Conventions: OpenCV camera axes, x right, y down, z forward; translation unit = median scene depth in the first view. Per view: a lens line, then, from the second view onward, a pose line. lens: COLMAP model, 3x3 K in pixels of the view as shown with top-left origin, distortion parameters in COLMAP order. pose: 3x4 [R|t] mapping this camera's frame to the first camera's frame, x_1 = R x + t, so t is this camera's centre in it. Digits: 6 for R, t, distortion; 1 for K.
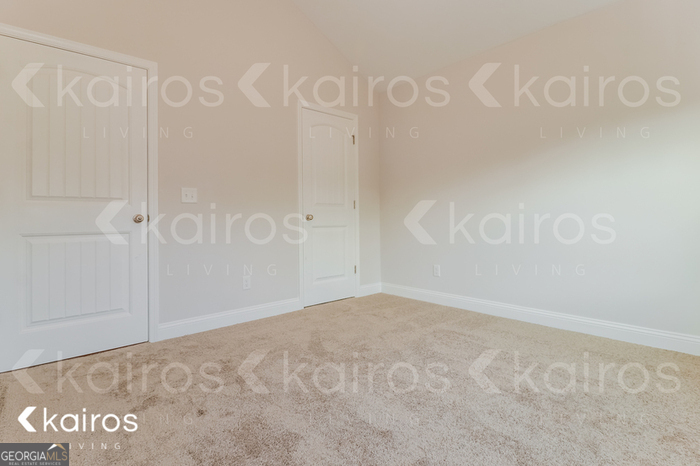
lens RADIAL K [[340.2, 0, 340.7], [0, 340.2, 233.1], [0, 0, 1]] dist [-0.002709, -0.000468]
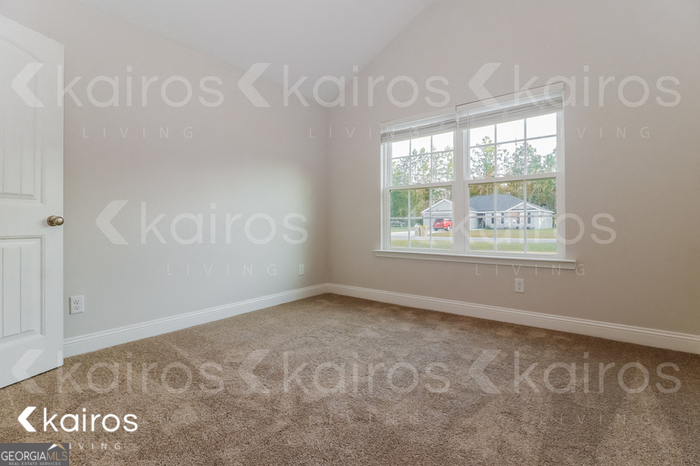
lens RADIAL K [[339.4, 0, 350.0], [0, 339.4, 233.0], [0, 0, 1]] dist [-0.000296, -0.000122]
pose [[0.999998, 0.000173, 0.001989, 0.282978], [-0.000173, 1.000000, -0.000133, -0.000132], [-0.001989, 0.000132, 0.999998, -0.000220]]
